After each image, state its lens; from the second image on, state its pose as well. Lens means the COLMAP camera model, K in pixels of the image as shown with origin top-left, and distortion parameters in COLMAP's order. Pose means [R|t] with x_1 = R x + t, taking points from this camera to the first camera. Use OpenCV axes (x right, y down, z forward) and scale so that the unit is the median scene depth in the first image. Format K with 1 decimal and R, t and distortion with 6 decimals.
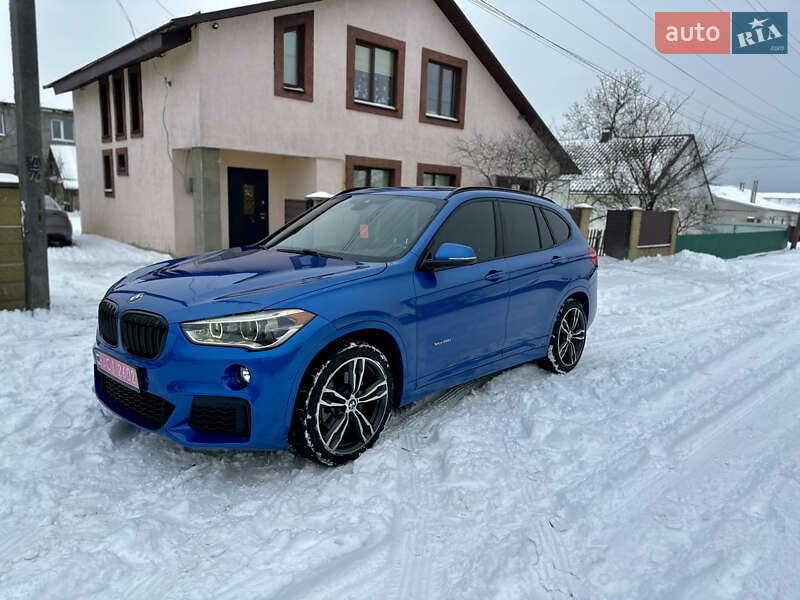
lens RADIAL K [[559.9, 0, 399.5], [0, 559.9, 303.4], [0, 0, 1]] dist [0.063278, -0.063712]
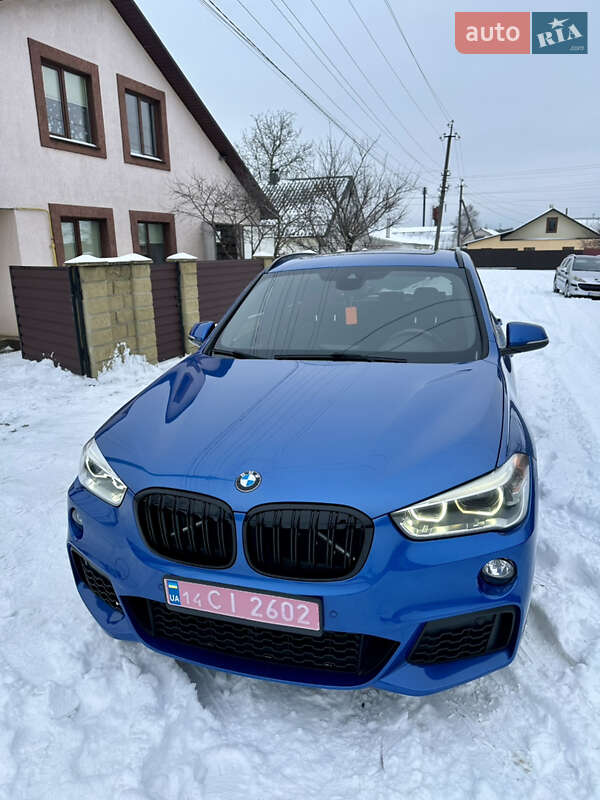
lens RADIAL K [[559.9, 0, 303.7], [0, 559.9, 385.5], [0, 0, 1]] dist [0.063278, -0.063712]
pose [[0.899215, -0.158703, 0.407709, -0.378933], [0.131054, 0.986806, 0.095076, -0.094109], [-0.417418, -0.032061, 0.908149, 0.255806]]
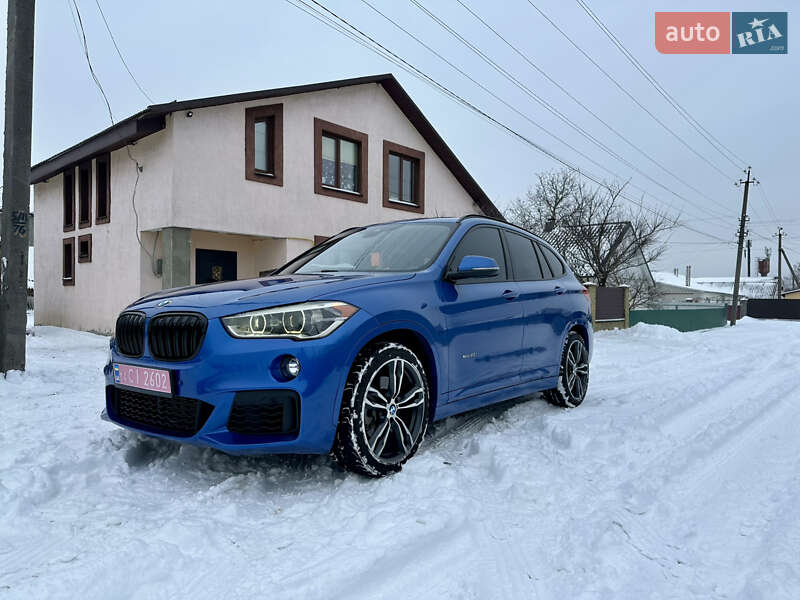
lens RADIAL K [[559.9, 0, 394.9], [0, 559.9, 303.1], [0, 0, 1]] dist [0.063278, -0.063712]
pose [[0.996393, -0.030440, 0.079213, -0.091358], [0.043663, 0.984308, -0.170973, 0.100303], [-0.072766, 0.173815, 0.982086, 0.022917]]
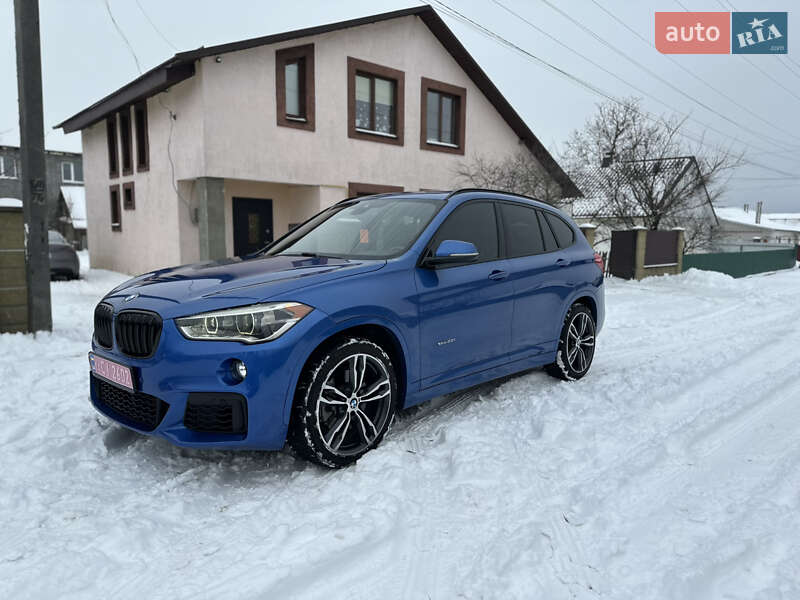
lens RADIAL K [[559.9, 0, 397.8], [0, 559.9, 303.4], [0, 0, 1]] dist [0.063278, -0.063712]
pose [[0.999524, -0.027017, -0.014889, 0.006117], [0.026099, 0.997933, -0.058730, 0.040841], [0.016445, 0.058313, 0.998163, 0.017567]]
